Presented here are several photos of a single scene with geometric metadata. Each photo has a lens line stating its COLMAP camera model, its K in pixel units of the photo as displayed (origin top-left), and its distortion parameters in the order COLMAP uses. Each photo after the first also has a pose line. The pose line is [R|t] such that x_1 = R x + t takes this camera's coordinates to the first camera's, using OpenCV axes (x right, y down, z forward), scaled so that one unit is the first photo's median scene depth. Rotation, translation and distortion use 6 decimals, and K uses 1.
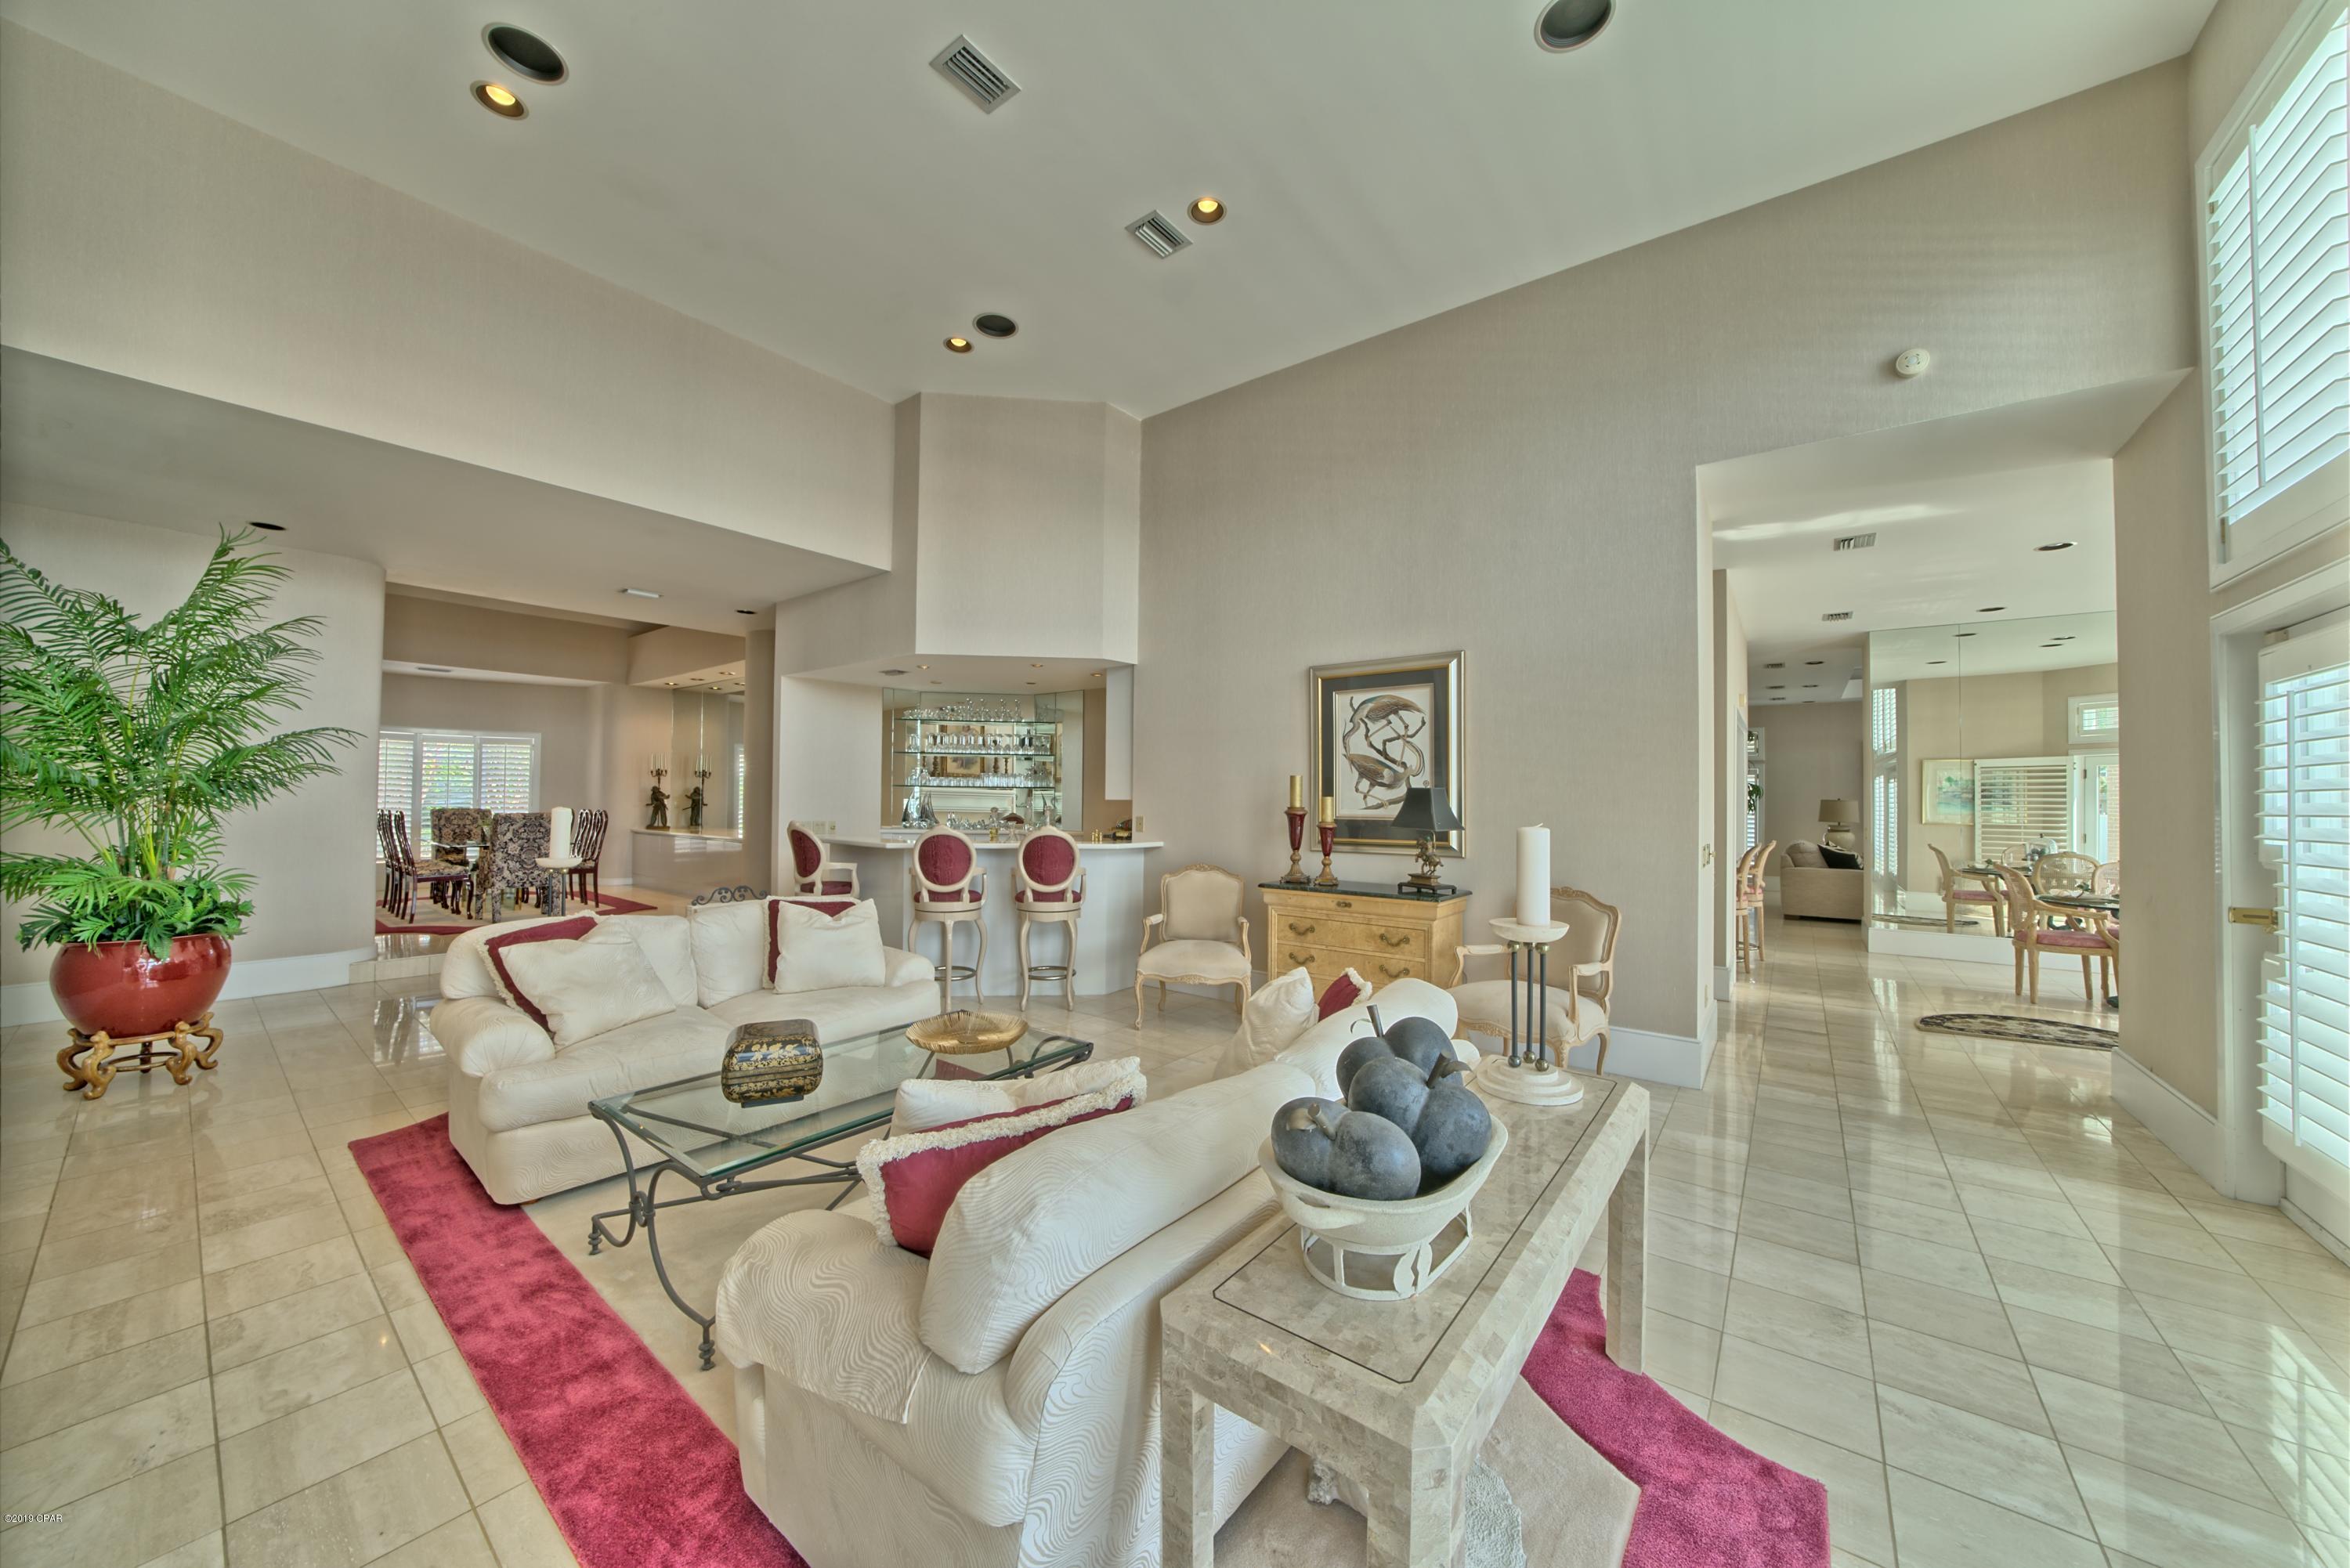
lens RADIAL K [[802.3, 0, 1175.8], [0, 802.3, 787.8], [0, 0, 1]] dist [-0.020627, 0.001175]
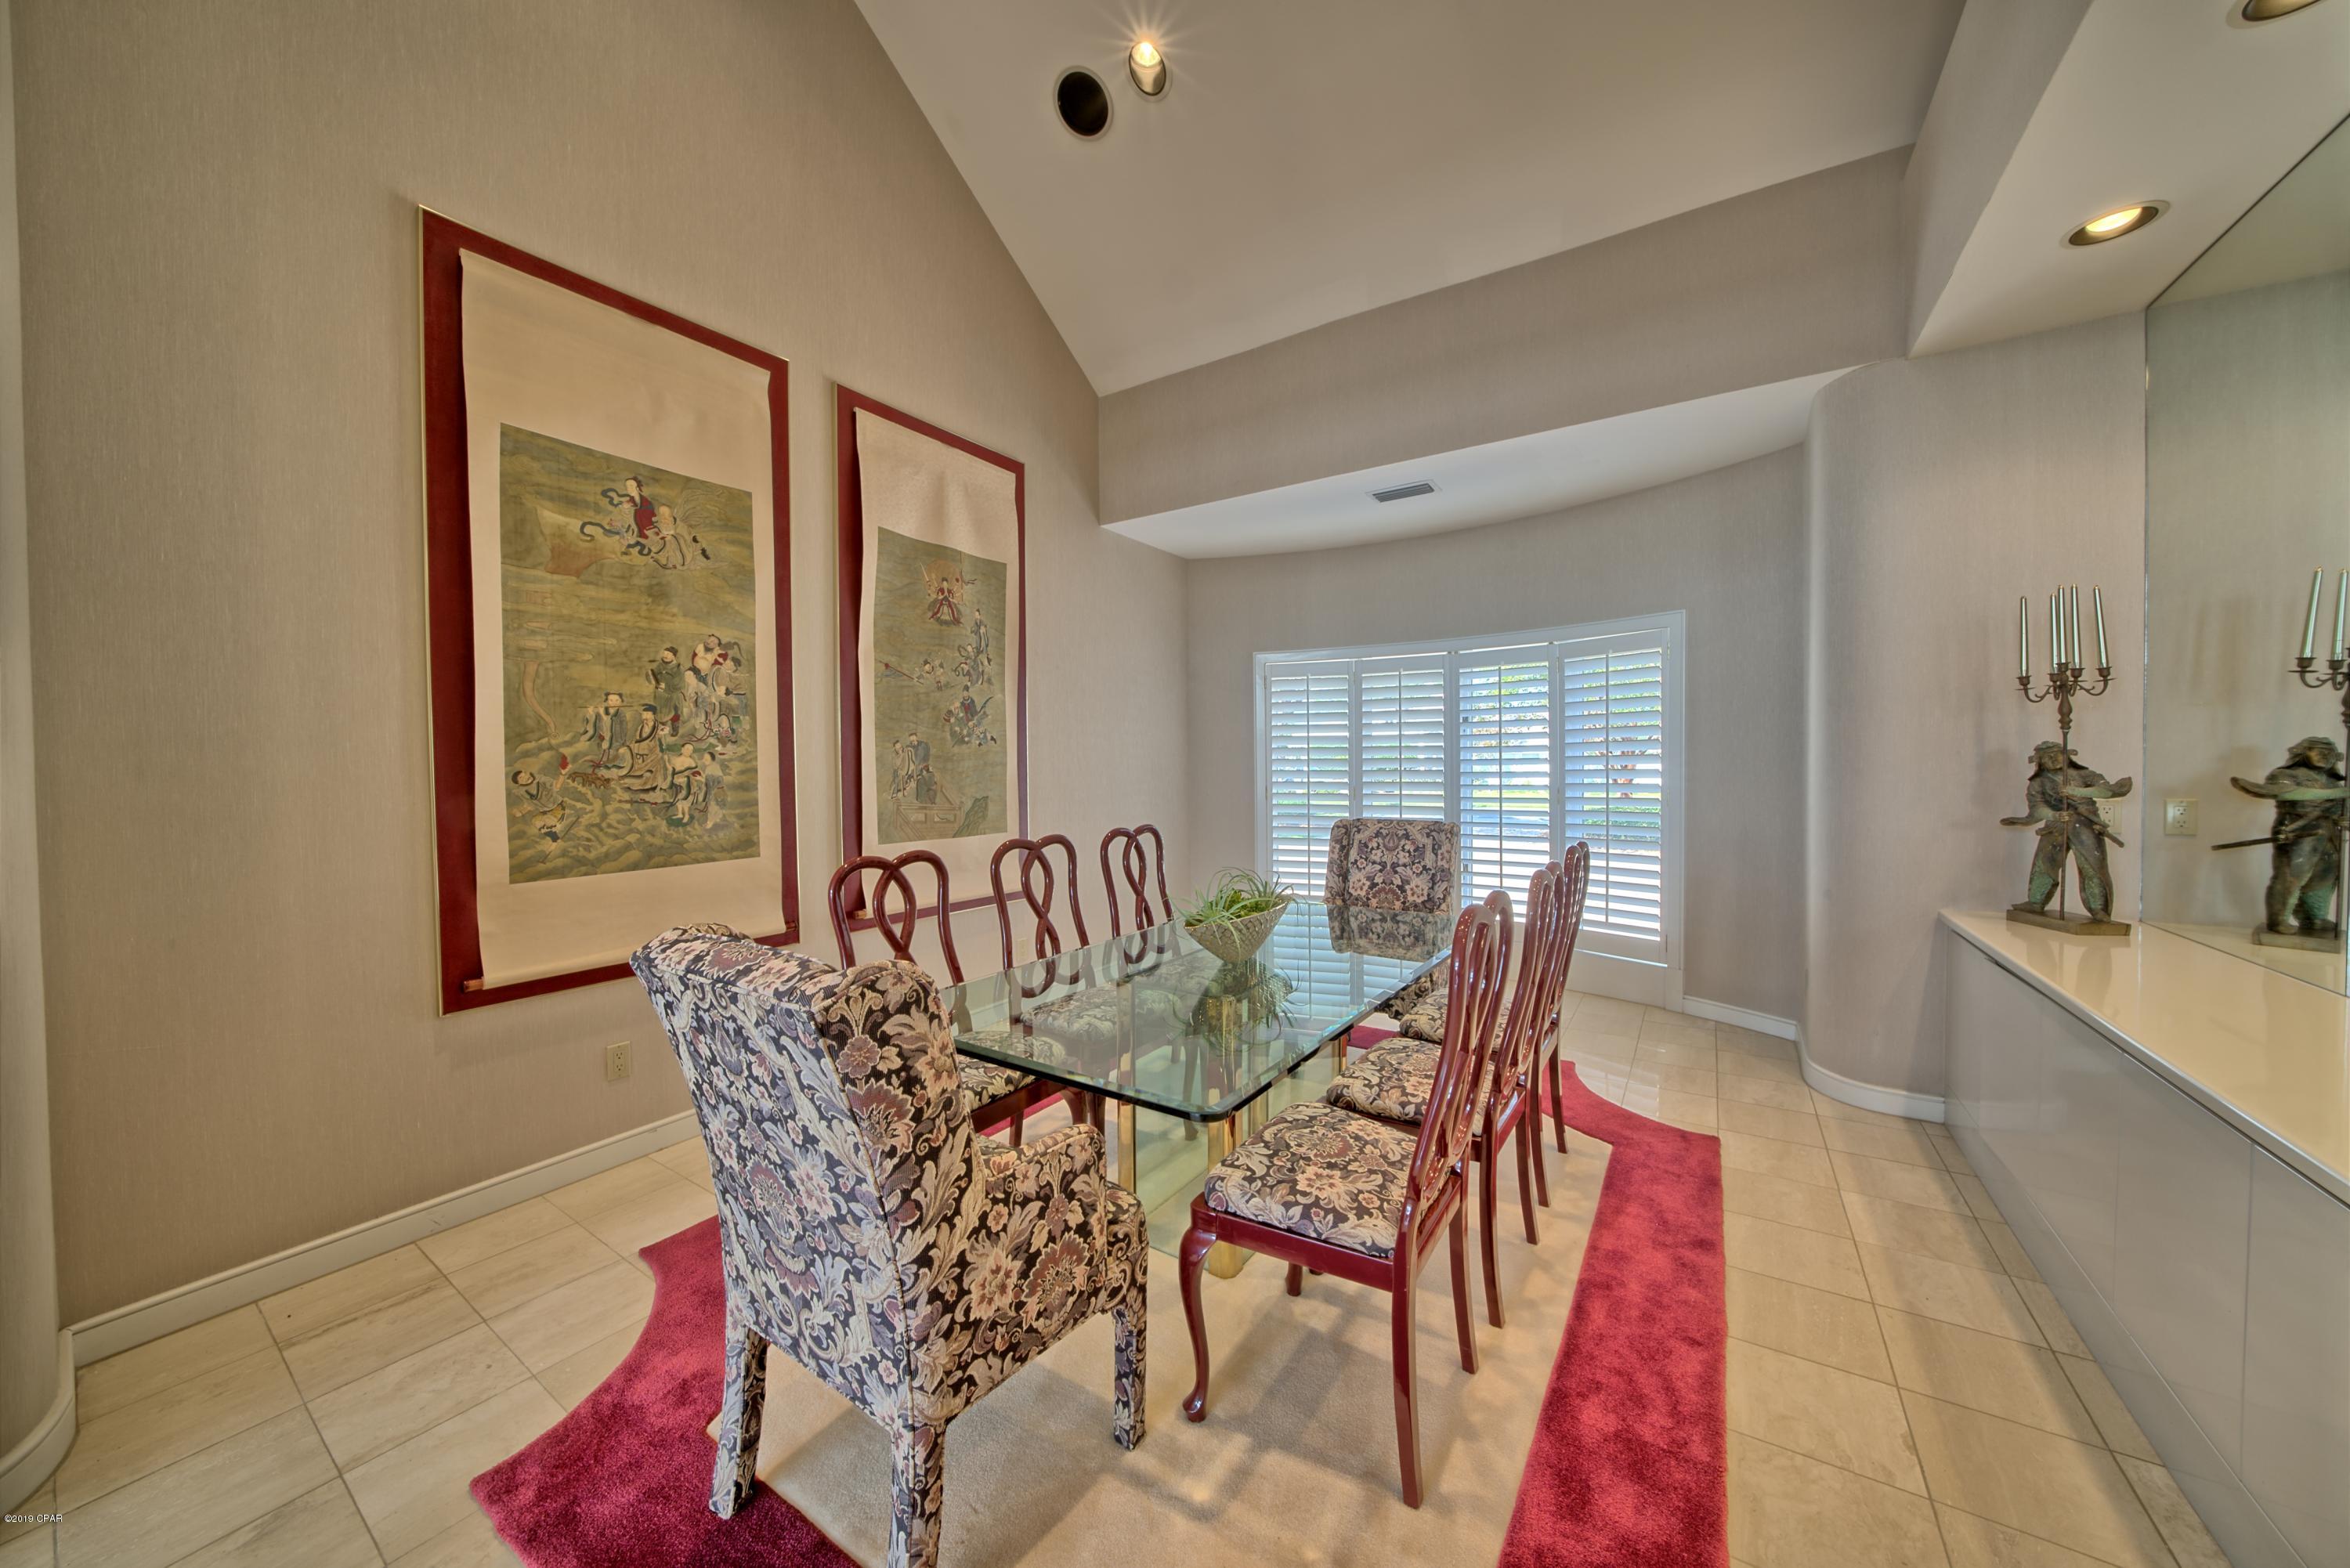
lens RADIAL K [[802.3, 0, 1177.6], [0, 802.3, 773.9], [0, 0, 1]] dist [-0.020627, 0.001175]
pose [[0.075360, 0.014461, -0.997052, -0.443462], [0.013359, 0.999790, 0.015511, 0.000212], [0.997067, -0.014489, 0.075151, 0.725246]]
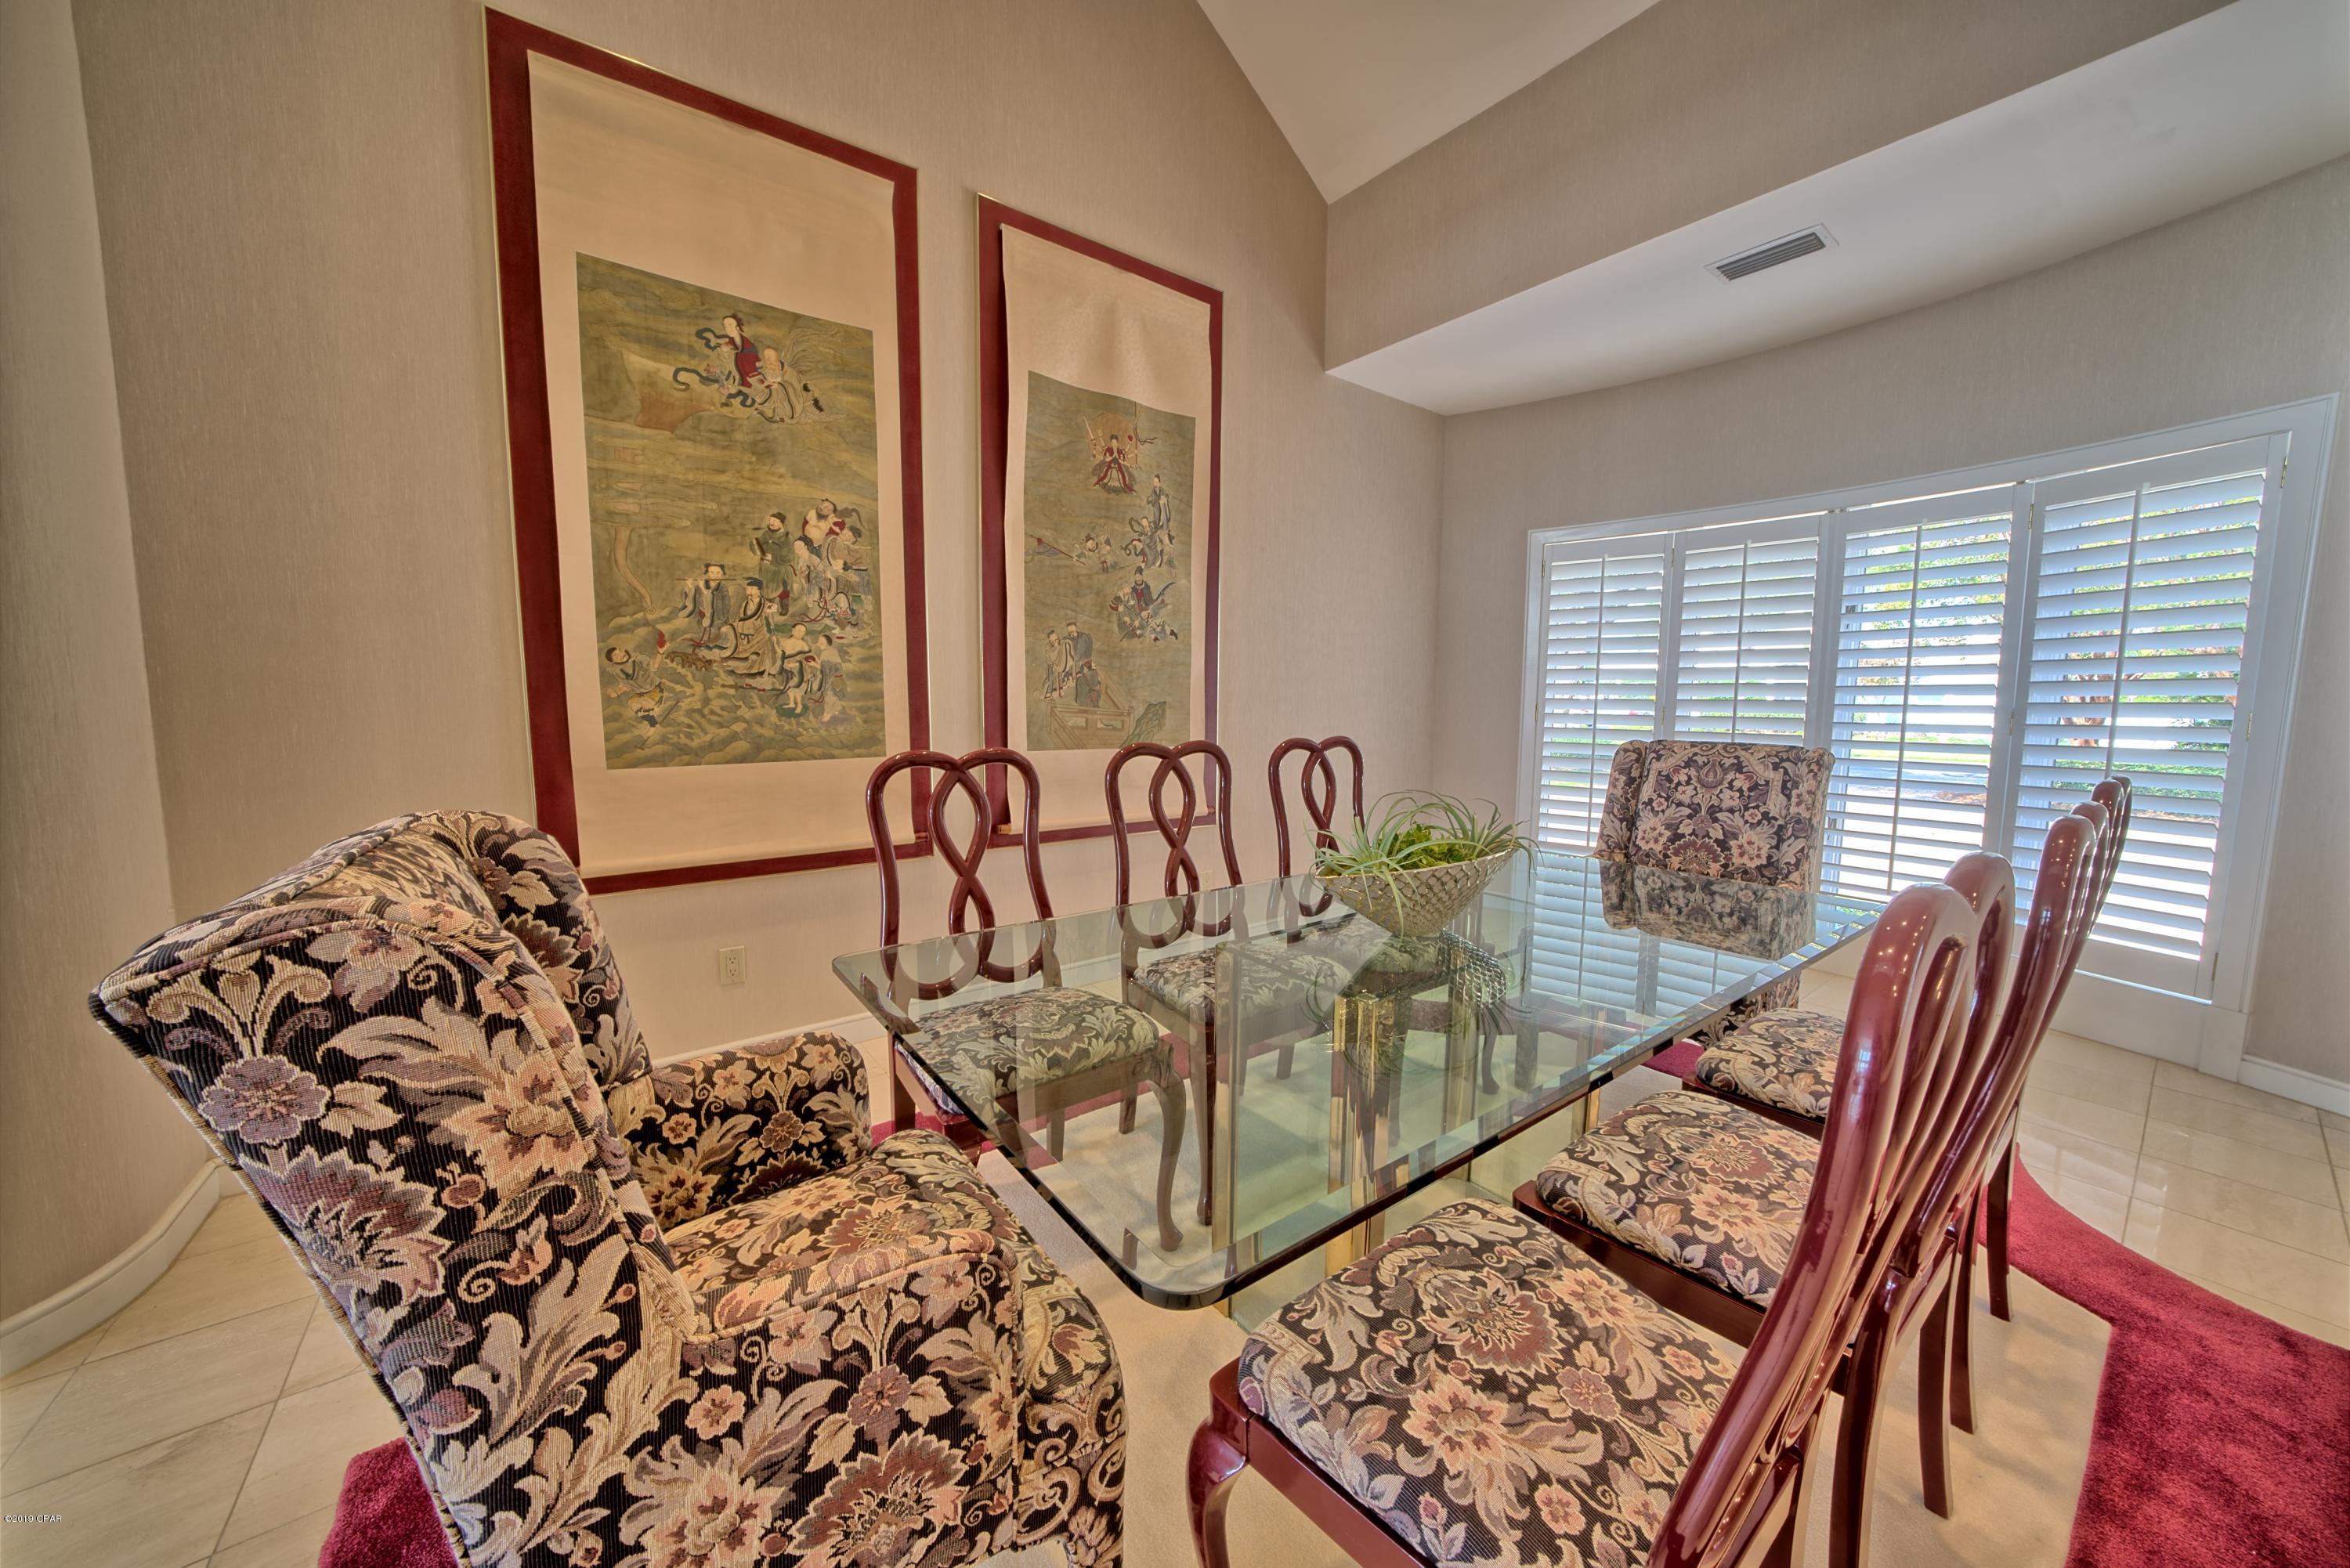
lens RADIAL K [[802.3, 0, 1181.2], [0, 802.3, 780.9], [0, 0, 1]] dist [-0.020627, 0.001175]
pose [[-0.261710, 0.099409, -0.960013, -0.514384], [0.000655, 0.994700, 0.102823, 0.013182], [0.965146, 0.026281, -0.260388, 0.752739]]
